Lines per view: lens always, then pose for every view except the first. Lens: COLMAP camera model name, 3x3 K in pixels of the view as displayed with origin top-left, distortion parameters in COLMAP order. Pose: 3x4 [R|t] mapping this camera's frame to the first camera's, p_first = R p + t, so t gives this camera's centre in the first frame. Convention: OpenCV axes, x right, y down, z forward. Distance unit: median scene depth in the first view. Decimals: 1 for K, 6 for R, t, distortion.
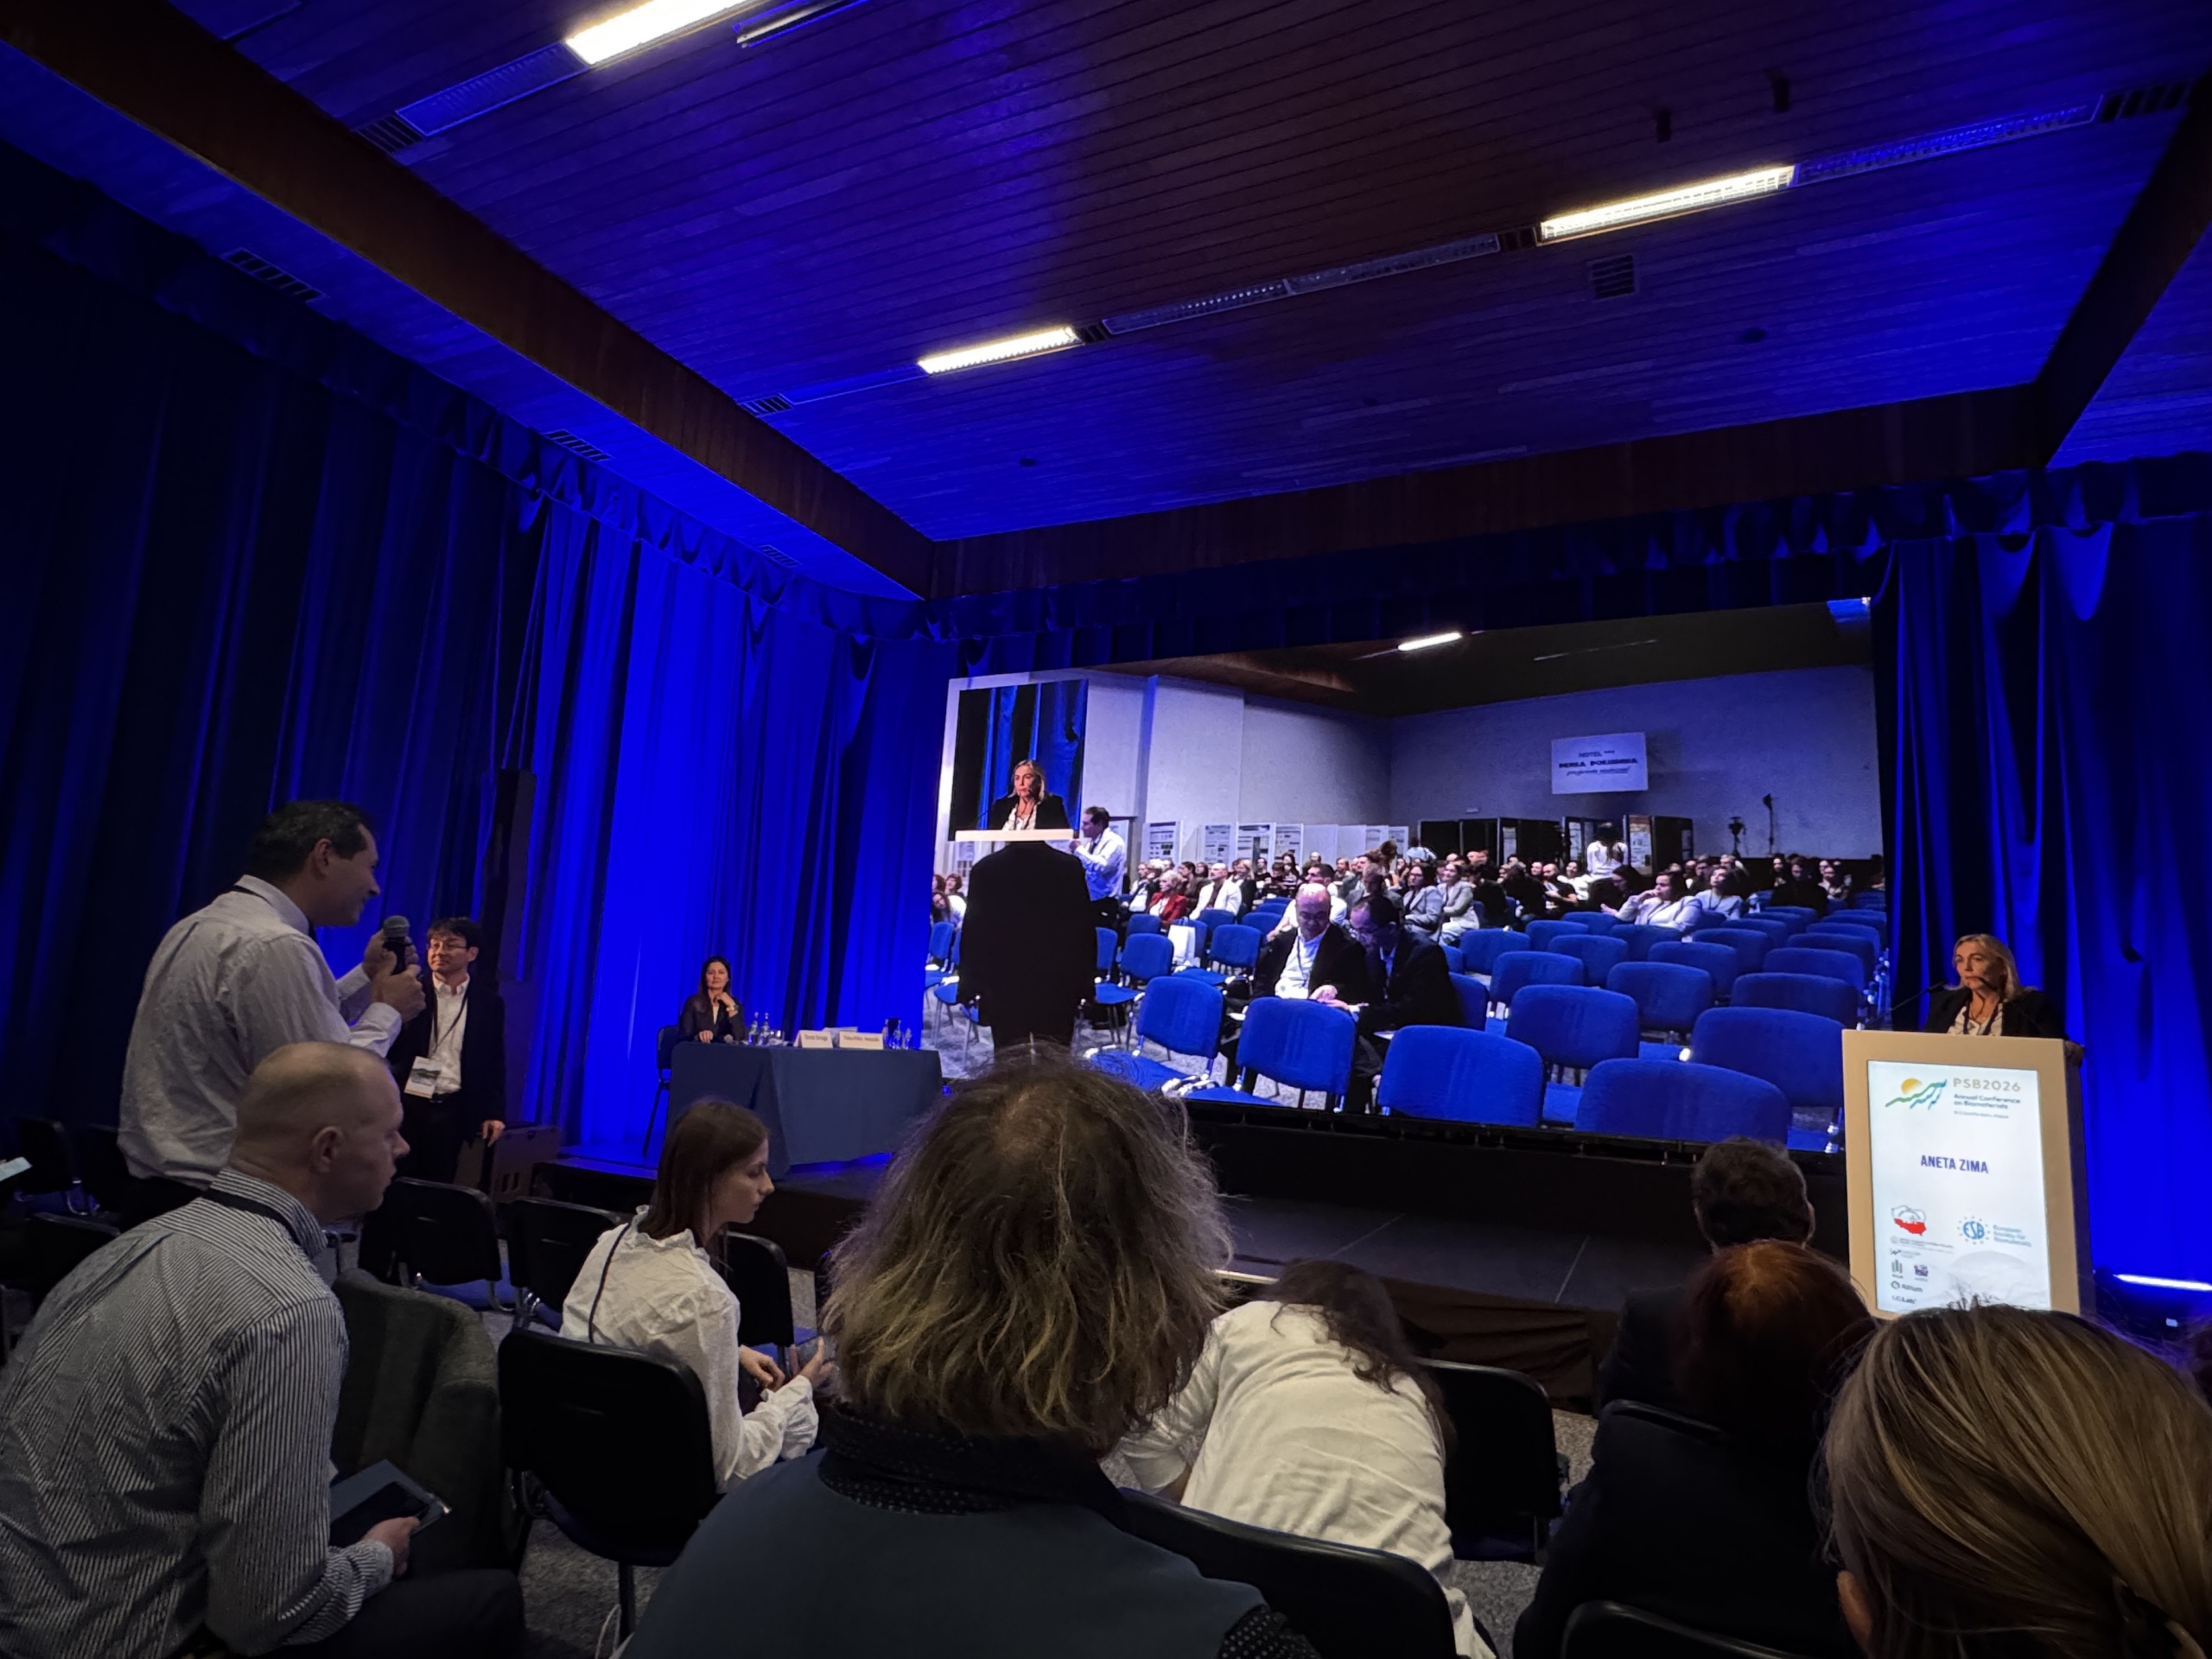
lens RADIAL K [[1178.5, 0, 1101.5], [0, 1178.5, 833.7], [0, 0, 1]] dist [-0.003187, 0.002736]
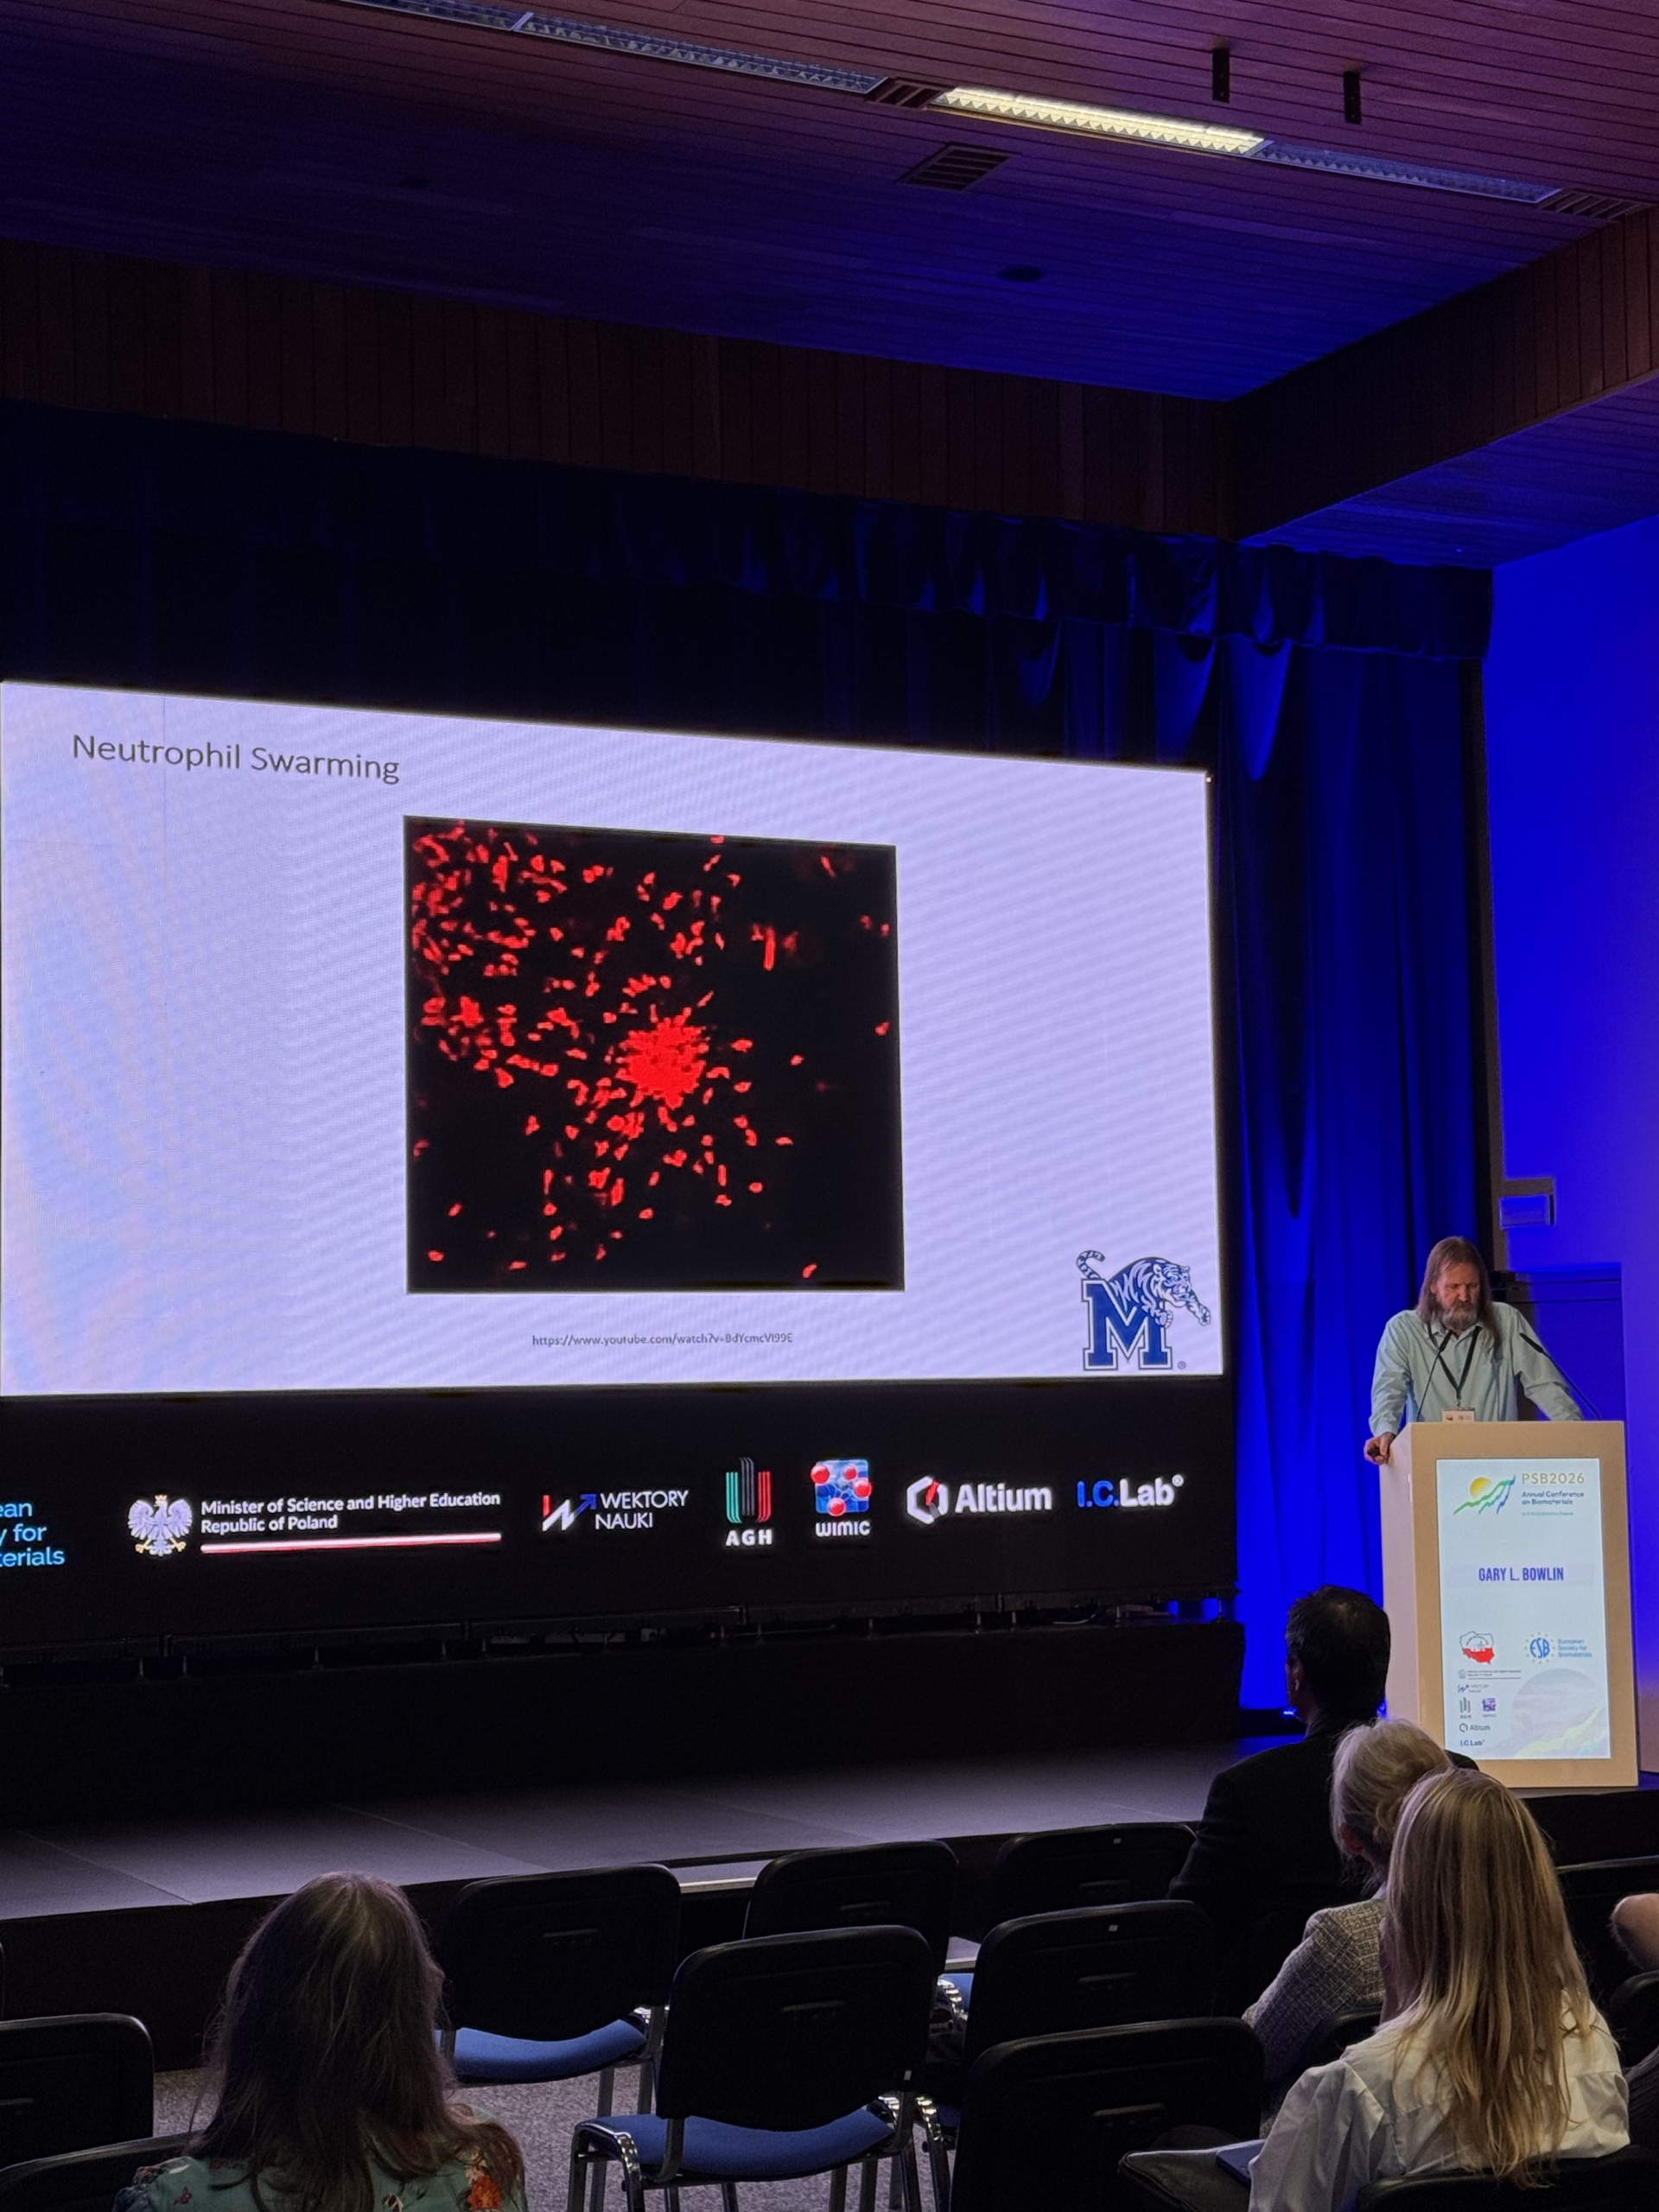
lens RADIAL K [[3478.0, 0, 830.4], [0, 3478.0, 1108.1], [0, 0, 1]] dist [0.133670, 0.000000]
pose [[0.618187, -0.004275, 0.786019, -0.932274], [-0.076152, 0.994956, 0.065303, -0.107007], [-0.782333, -0.100226, 0.614744, -0.074215]]
